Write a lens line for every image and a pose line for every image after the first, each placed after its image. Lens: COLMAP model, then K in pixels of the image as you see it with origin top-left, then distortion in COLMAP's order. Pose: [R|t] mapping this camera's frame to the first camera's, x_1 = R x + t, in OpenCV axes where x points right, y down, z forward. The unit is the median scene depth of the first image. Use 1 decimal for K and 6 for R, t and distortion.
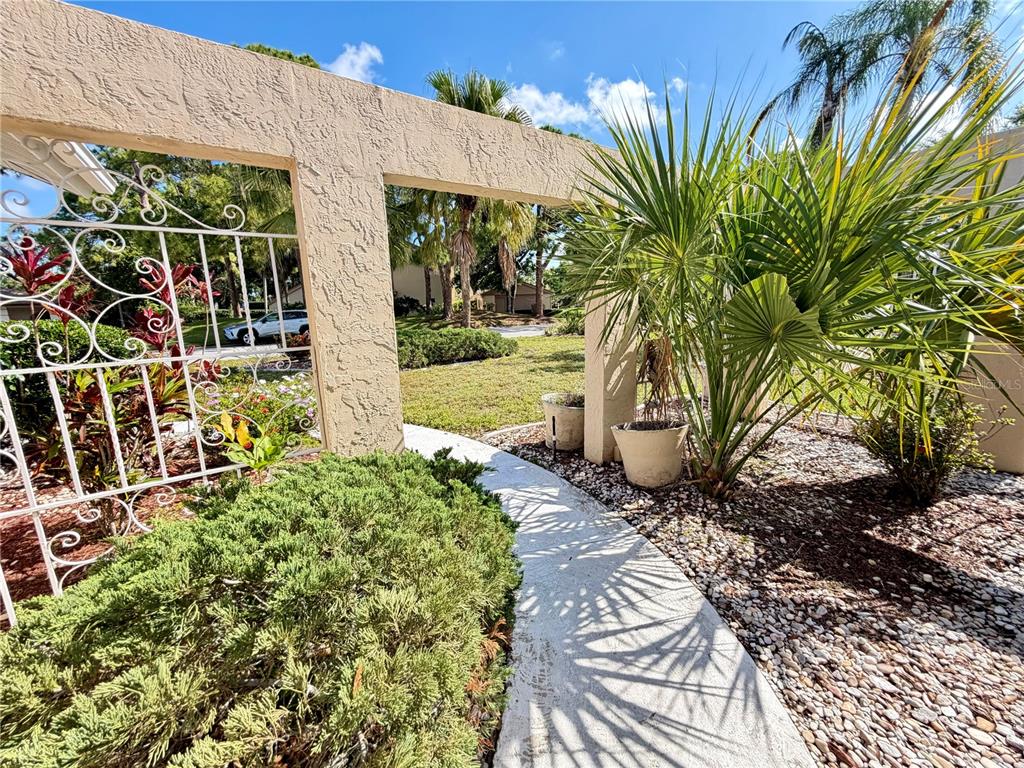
lens RADIAL K [[416.4, 0, 516.7], [0, 416.4, 382.8], [0, 0, 1]] dist [-0.003921, 0.000016]
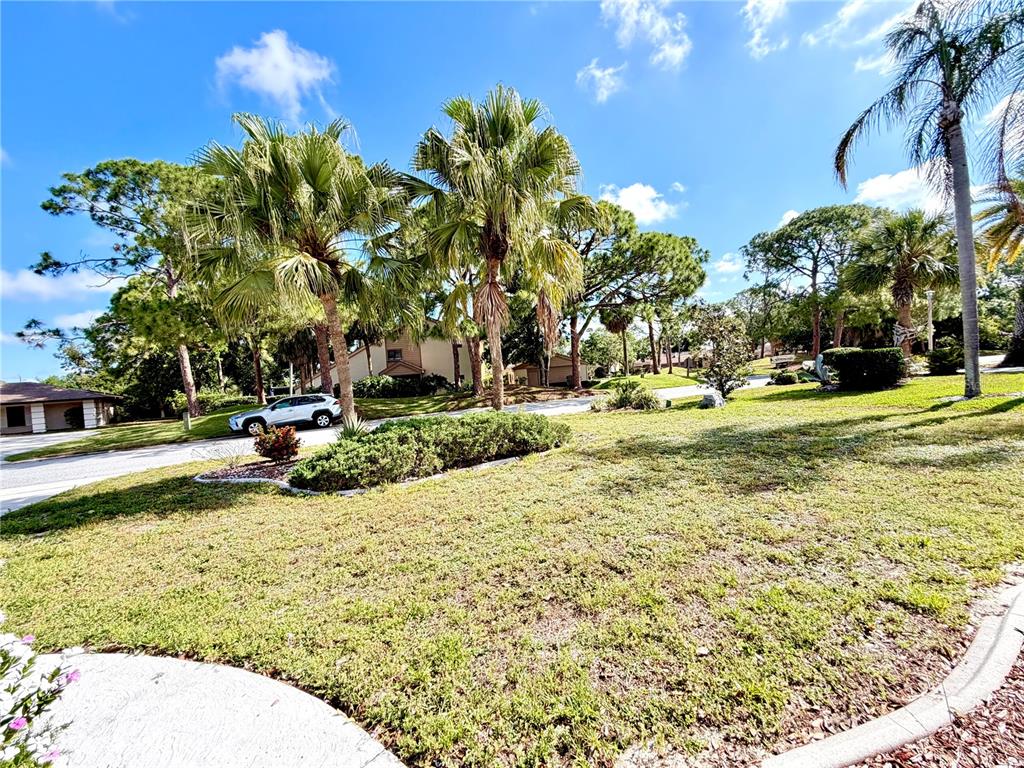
lens RADIAL K [[416.4, 0, 511.3], [0, 416.4, 384.1], [0, 0, 1]] dist [-0.003921, 0.000016]
pose [[0.995308, -0.046928, -0.084620, -0.017129], [0.031699, 0.984397, -0.173084, -0.024148], [0.091422, 0.169589, 0.981265, 0.136439]]
